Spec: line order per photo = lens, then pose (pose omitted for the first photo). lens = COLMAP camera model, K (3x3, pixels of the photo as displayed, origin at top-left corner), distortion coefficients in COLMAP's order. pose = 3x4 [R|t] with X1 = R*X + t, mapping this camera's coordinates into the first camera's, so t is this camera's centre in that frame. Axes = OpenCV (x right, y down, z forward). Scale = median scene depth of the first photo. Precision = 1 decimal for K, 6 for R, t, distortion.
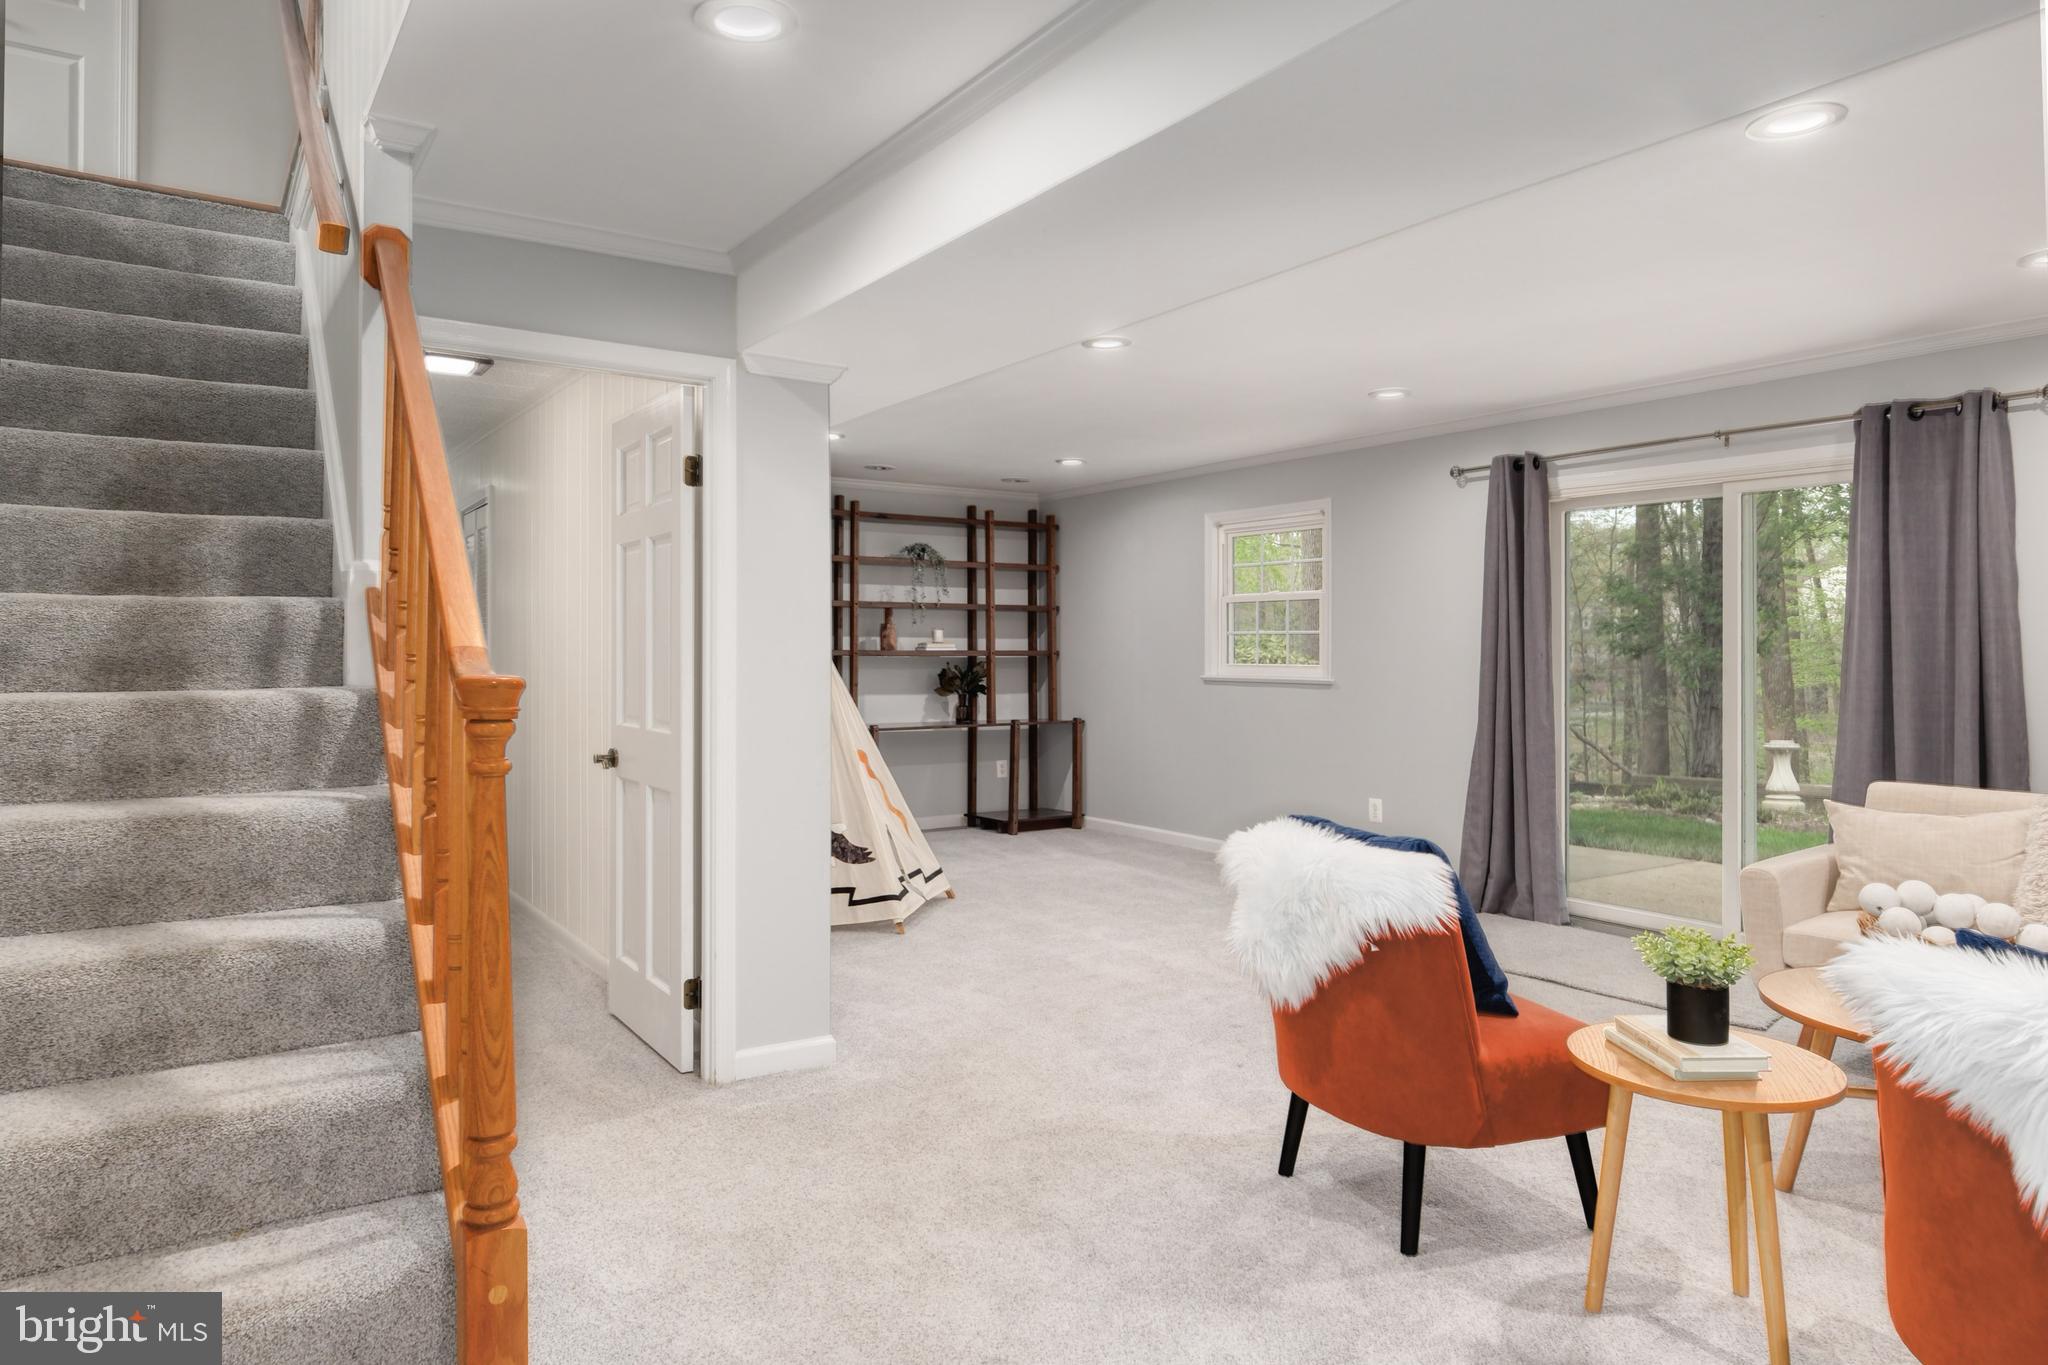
lens RADIAL K [[1258.6, 0, 1030.2], [0, 1258.6, 602.5], [0, 0, 1]] dist [0.002301, -0.000034]
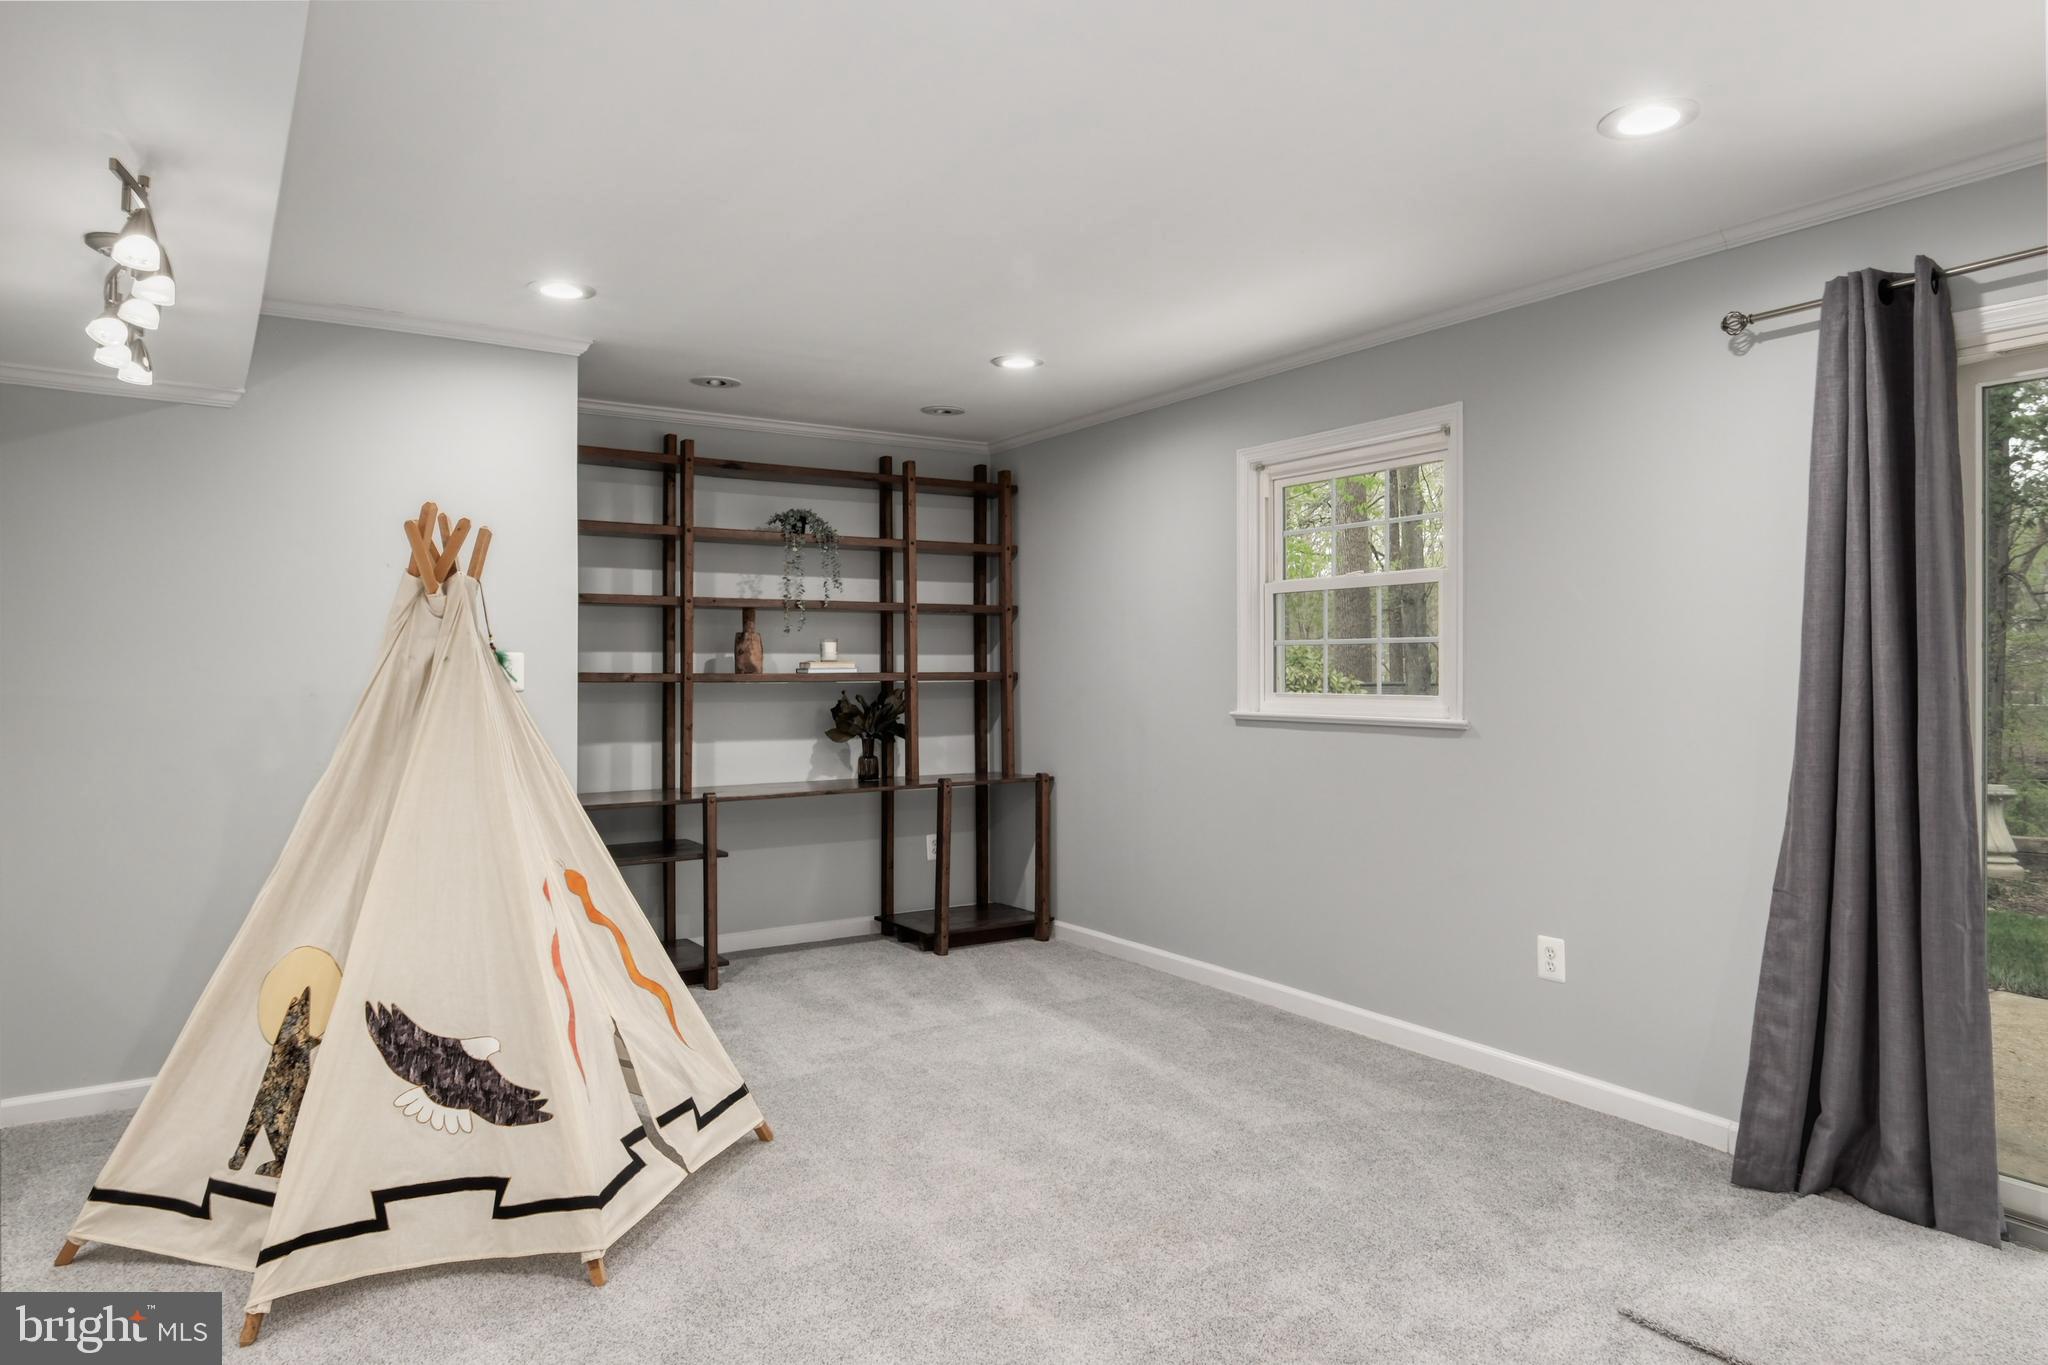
lens RADIAL K [[1256.7, 0, 1019.8], [0, 1256.7, 652.3], [0, 0, 1]] dist [-0.001713, -0.001846]
pose [[0.999701, -0.006228, -0.023643, 0.042130], [0.006794, 0.999690, 0.023953, 0.012103], [0.023486, -0.024107, 0.999433, 0.344213]]
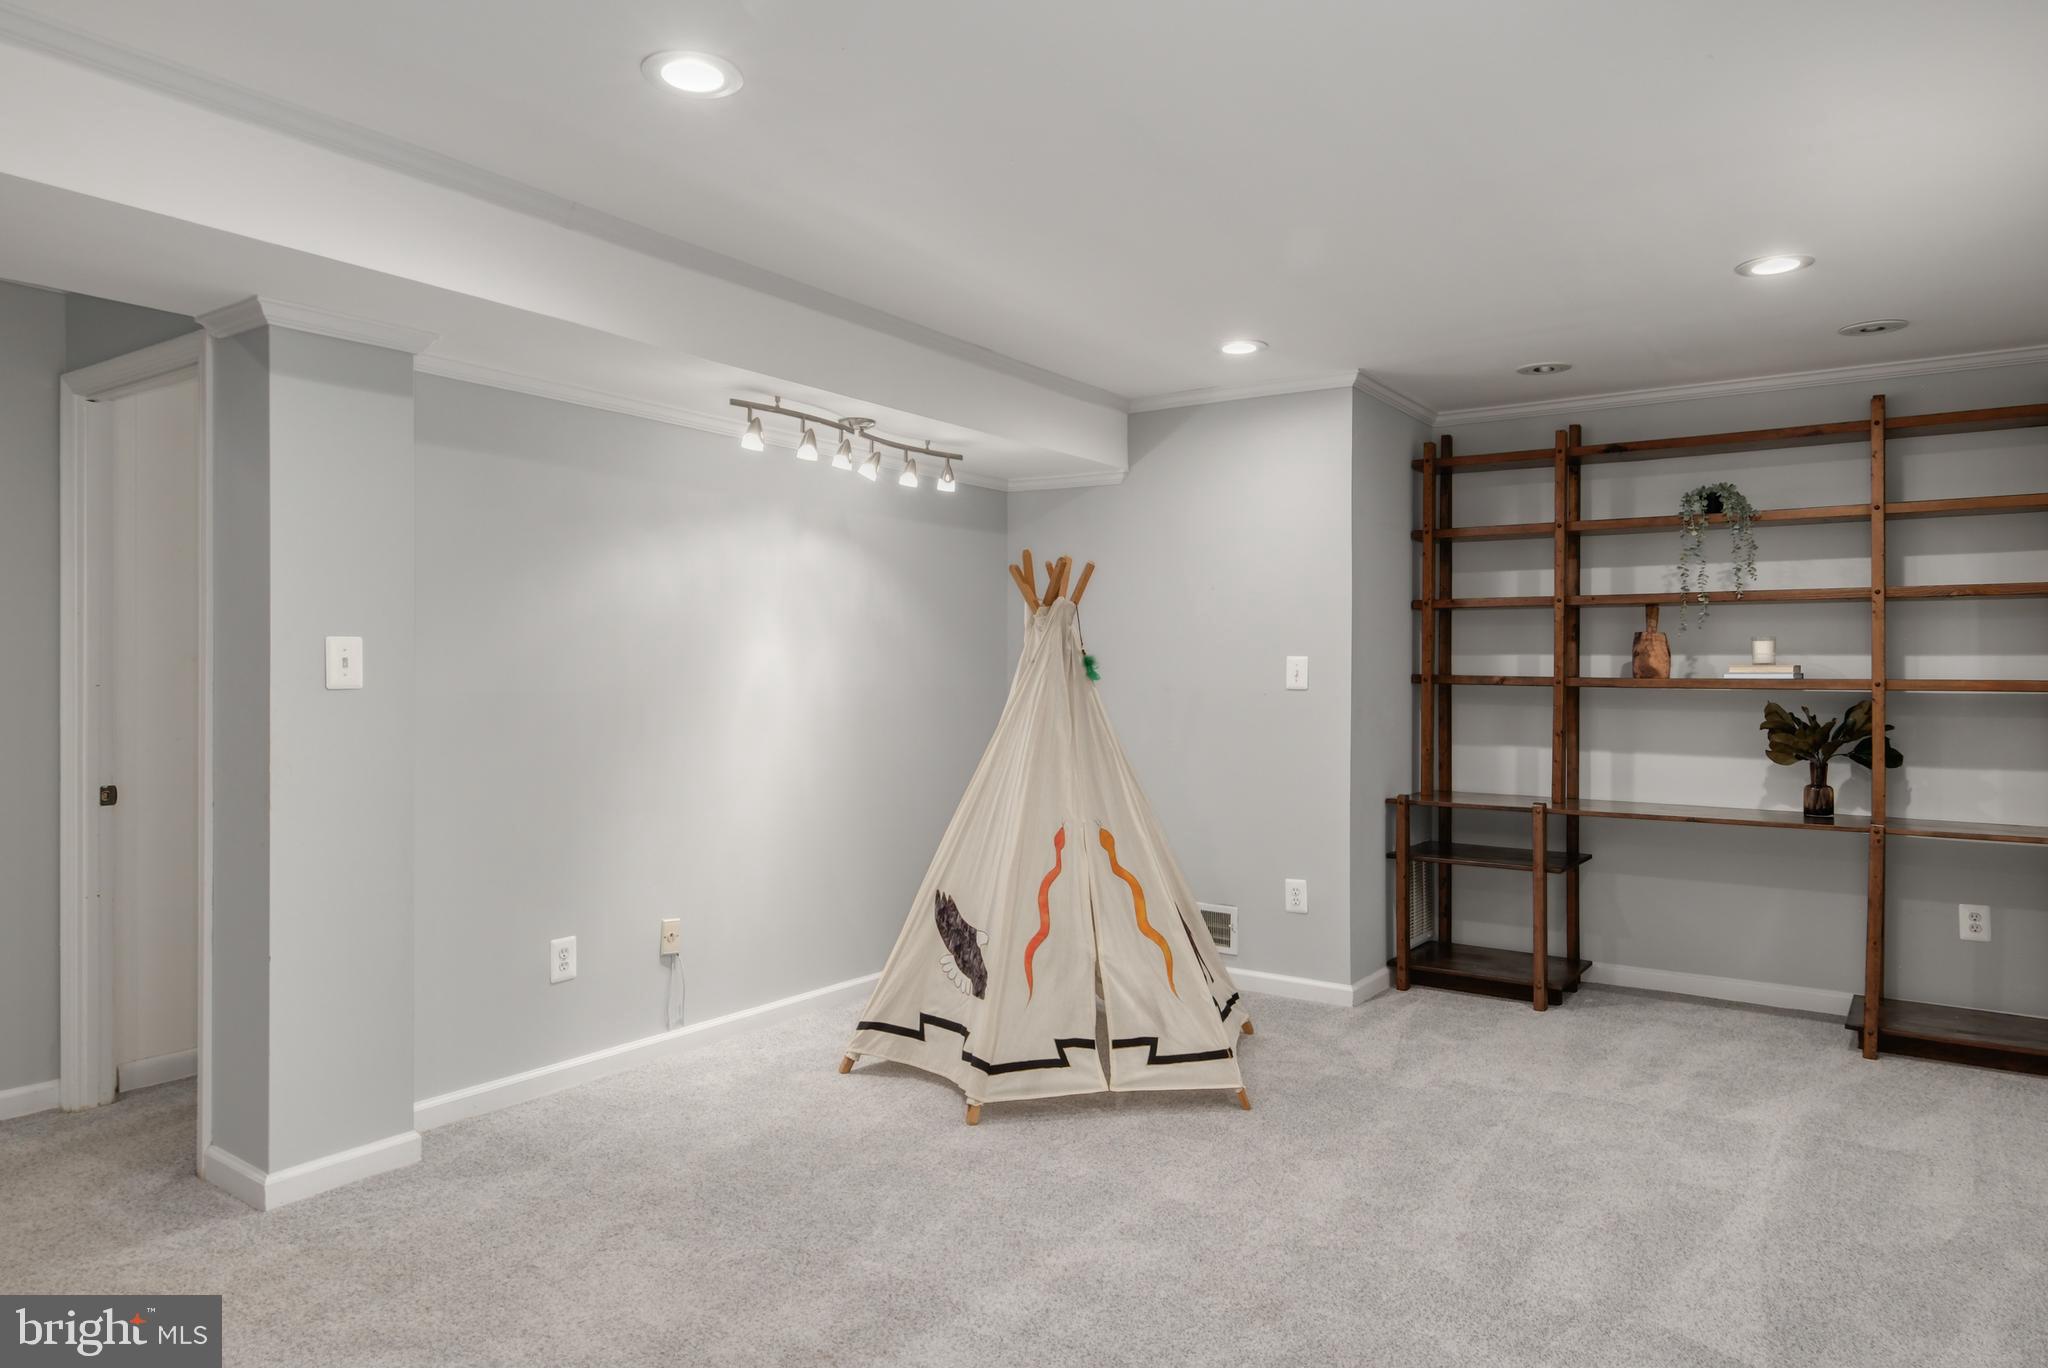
lens RADIAL K [[1256.7, 0, 1019.8], [0, 1256.7, 653.8], [0, 0, 1]] dist [-0.001713, -0.001846]
pose [[0.355059, -0.016009, -0.934707, 0.316281], [0.031648, 0.999486, -0.005096, 0.020165], [0.934308, -0.027772, 0.355384, 0.509957]]
